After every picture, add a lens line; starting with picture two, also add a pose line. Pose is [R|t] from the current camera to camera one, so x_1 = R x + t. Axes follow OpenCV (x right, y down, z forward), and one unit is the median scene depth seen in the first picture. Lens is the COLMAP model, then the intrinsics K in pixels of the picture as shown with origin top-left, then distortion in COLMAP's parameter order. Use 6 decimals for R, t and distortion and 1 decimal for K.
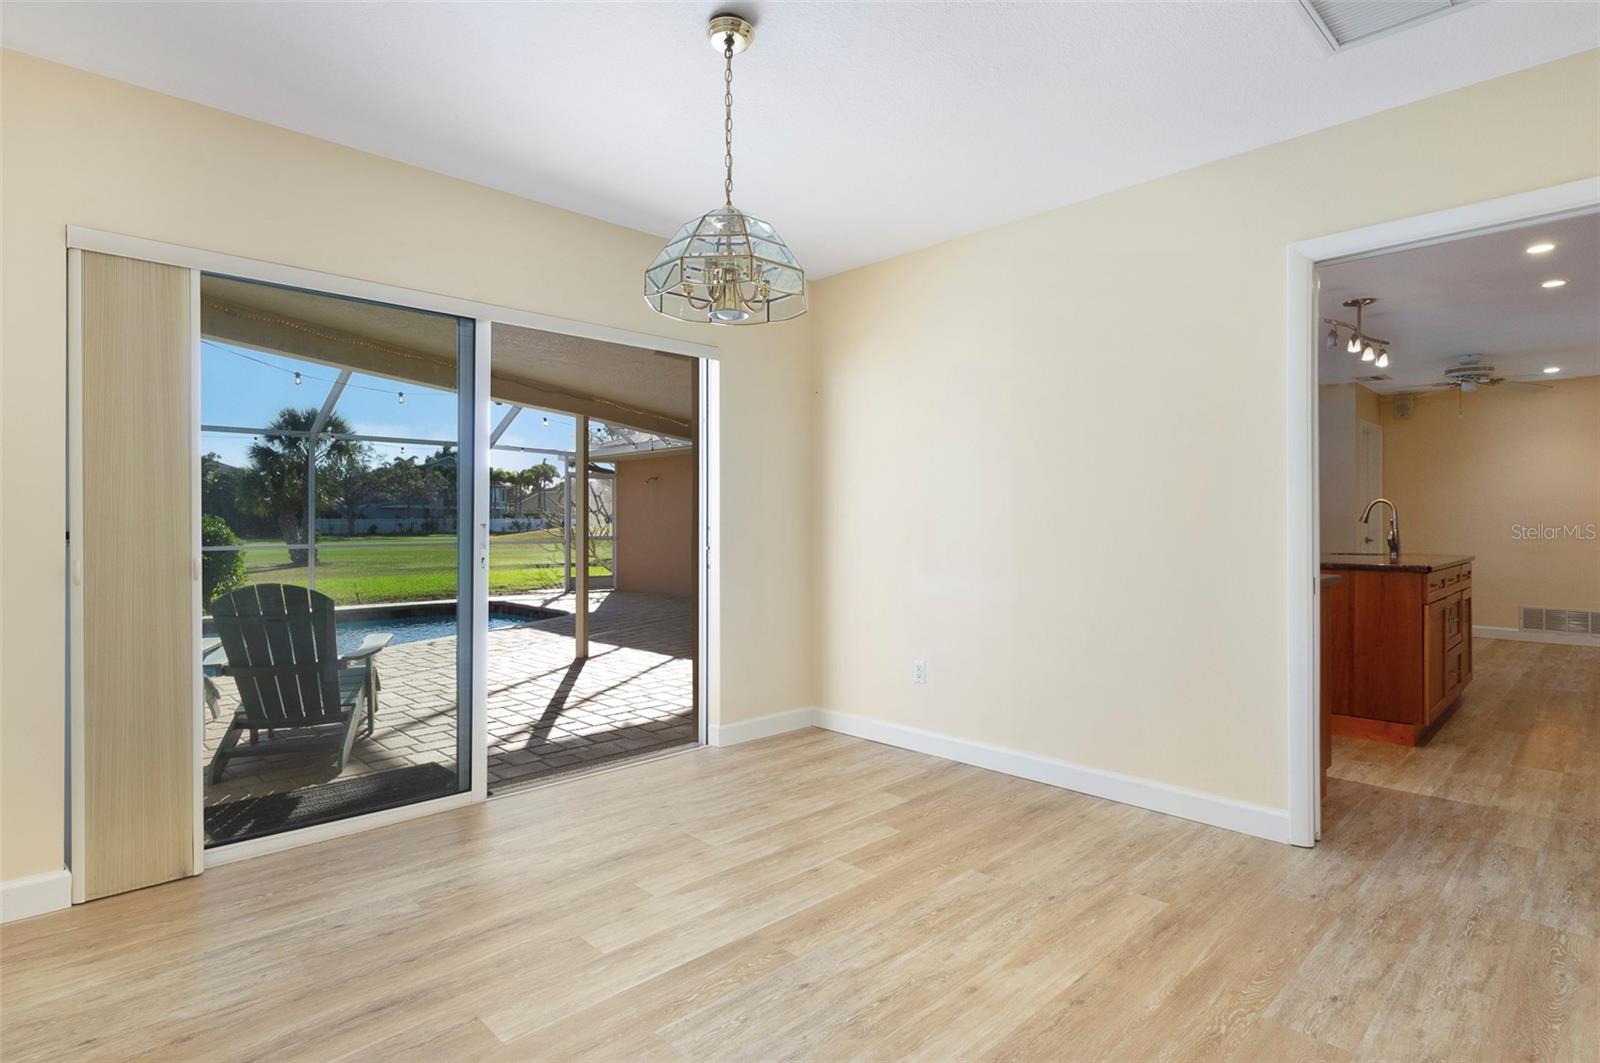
lens RADIAL K [[832.0, 0, 752.6], [0, 832.0, 535.8], [0, 0, 1]] dist [-0.002183, 0.000612]
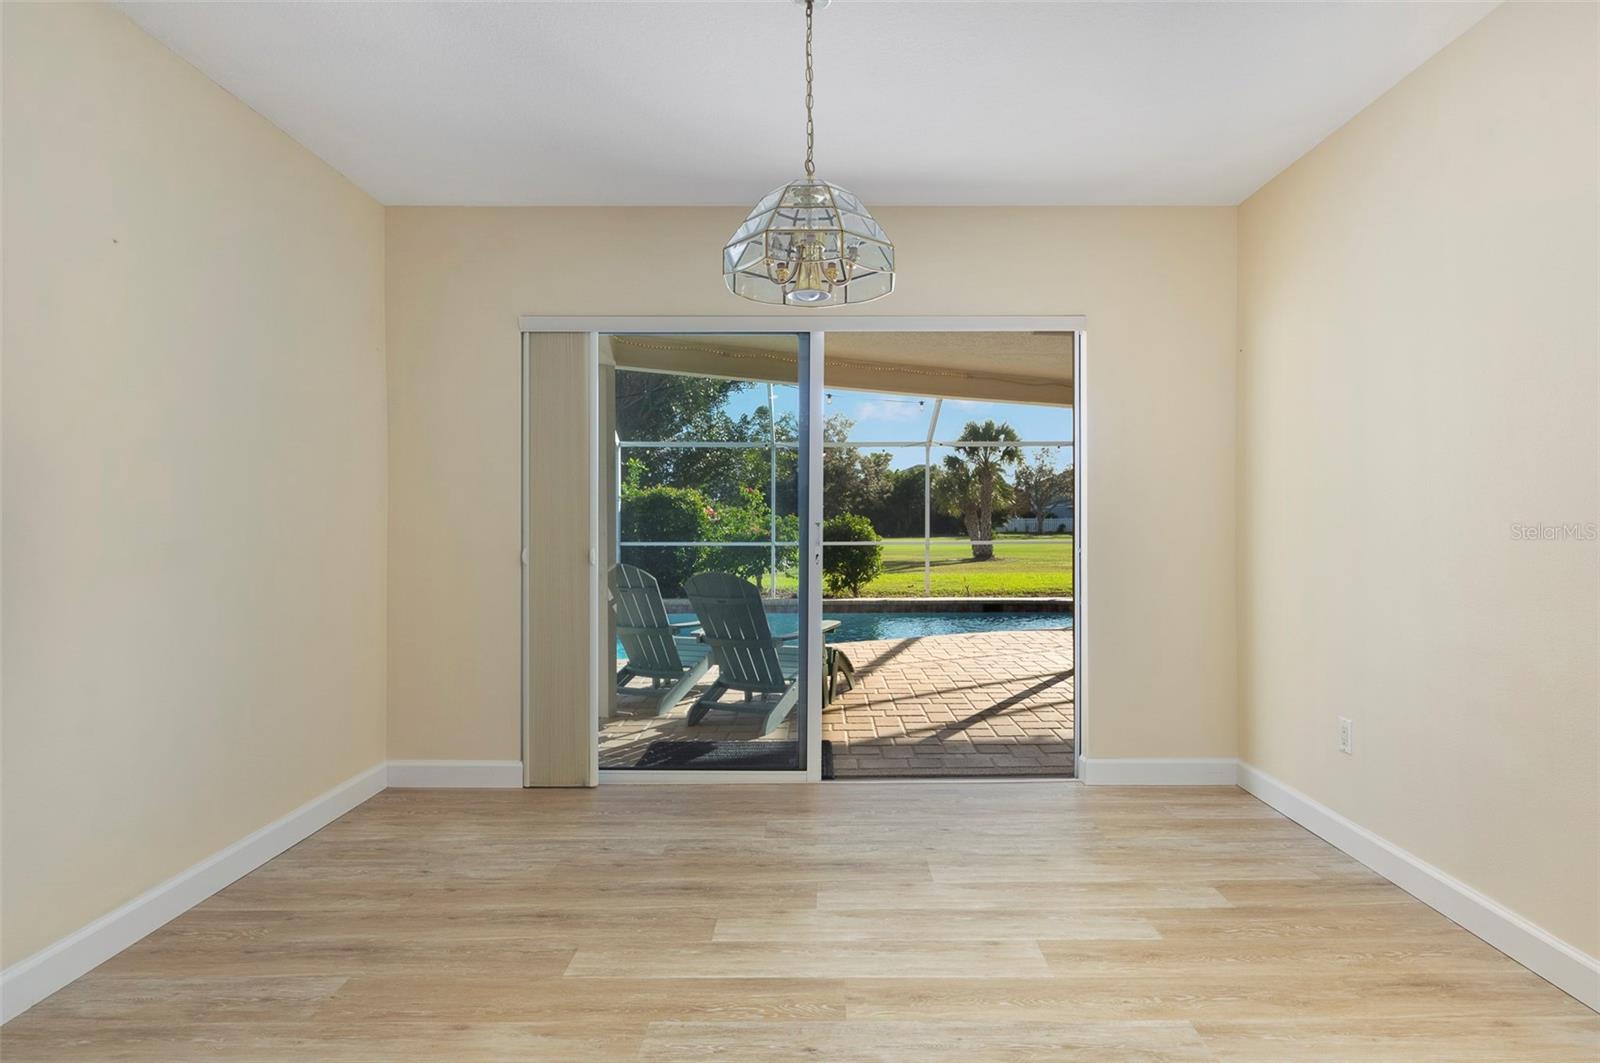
lens RADIAL K [[832.0, 0, 831.0], [0, 832.0, 535.1], [0, 0, 1]] dist [-0.002183, 0.000612]
pose [[0.728842, 0.009538, -0.684616, 0.409935], [-0.009716, 0.999946, 0.003587, -0.002617], [0.684613, 0.004038, 0.728895, 0.228458]]
